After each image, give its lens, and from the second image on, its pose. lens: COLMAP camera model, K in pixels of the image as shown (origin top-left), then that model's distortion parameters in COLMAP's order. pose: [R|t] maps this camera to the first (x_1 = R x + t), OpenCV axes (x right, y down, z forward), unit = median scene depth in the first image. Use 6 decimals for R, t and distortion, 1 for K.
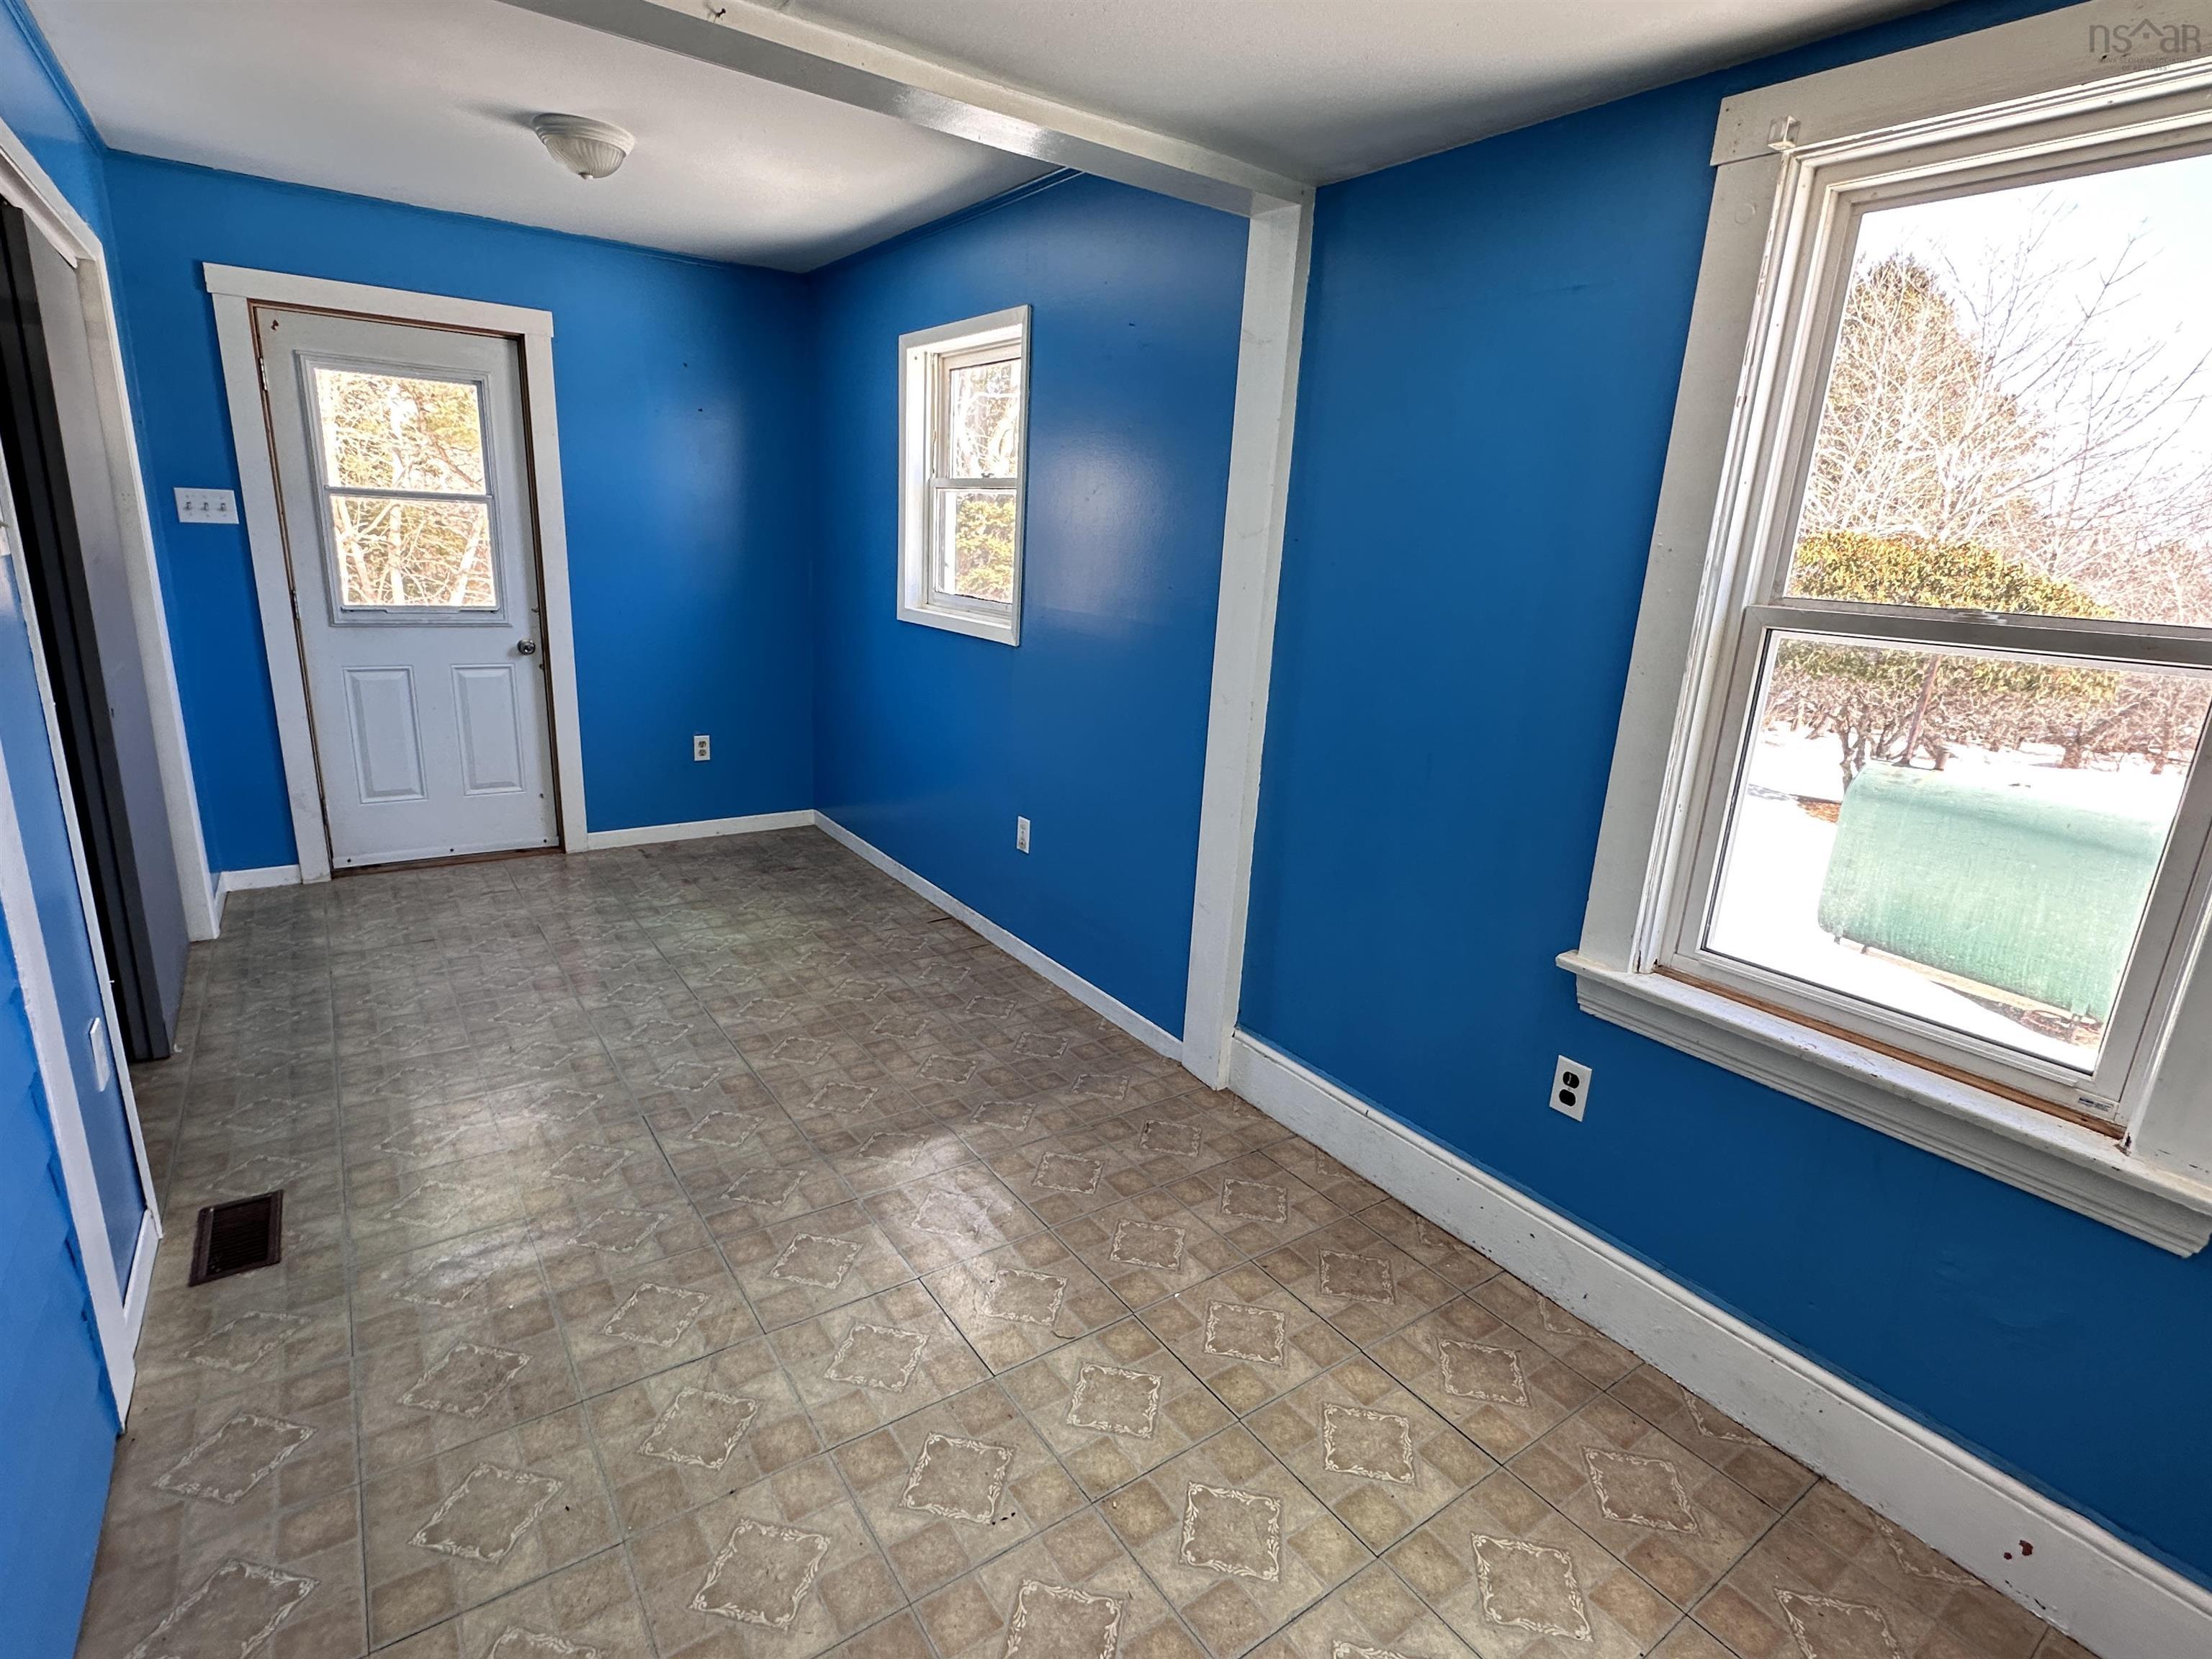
lens RADIAL K [[1086.4, 0, 1104.5], [0, 1086.4, 830.0], [0, 0, 1]] dist [-0.004024, 0.001490]
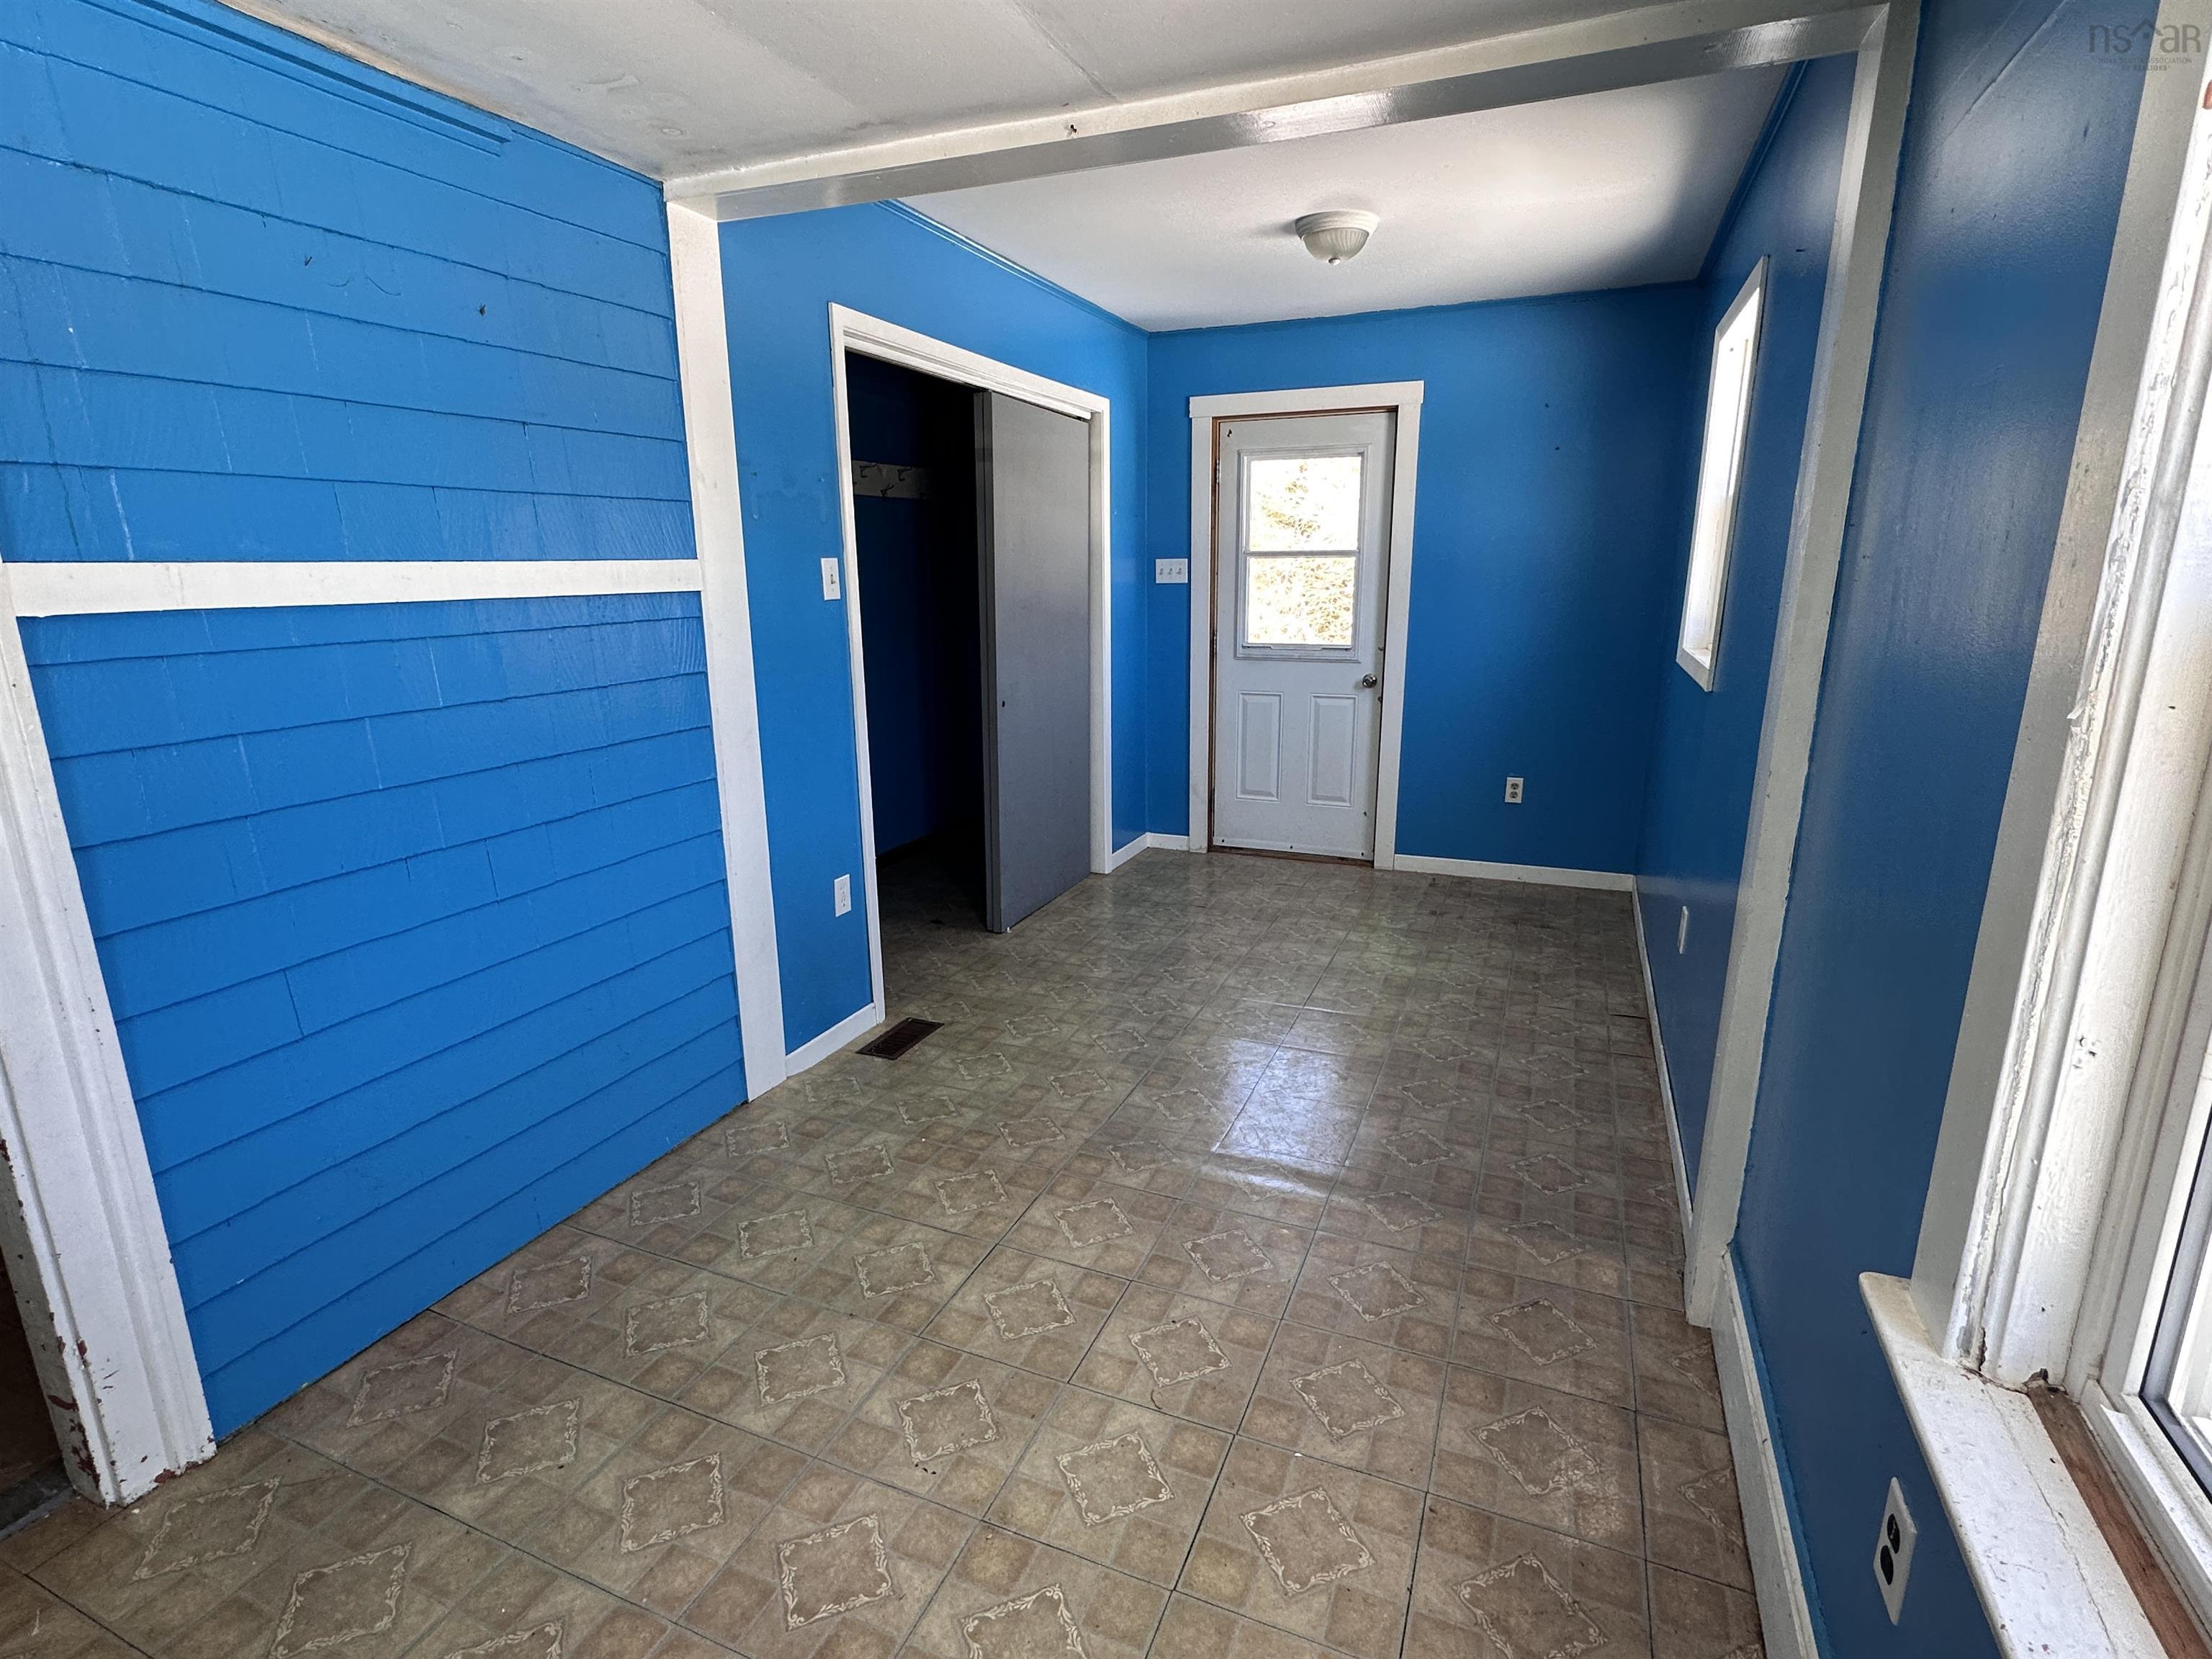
lens RADIAL K [[1086.4, 0, 1104.3], [0, 1086.4, 829.0], [0, 0, 1]] dist [-0.004024, 0.001490]
pose [[0.525644, 0.144264, -0.838383, 0.315885], [-0.187754, 0.980888, 0.051069, -0.025531], [0.829727, 0.130566, 0.542684, 0.194144]]
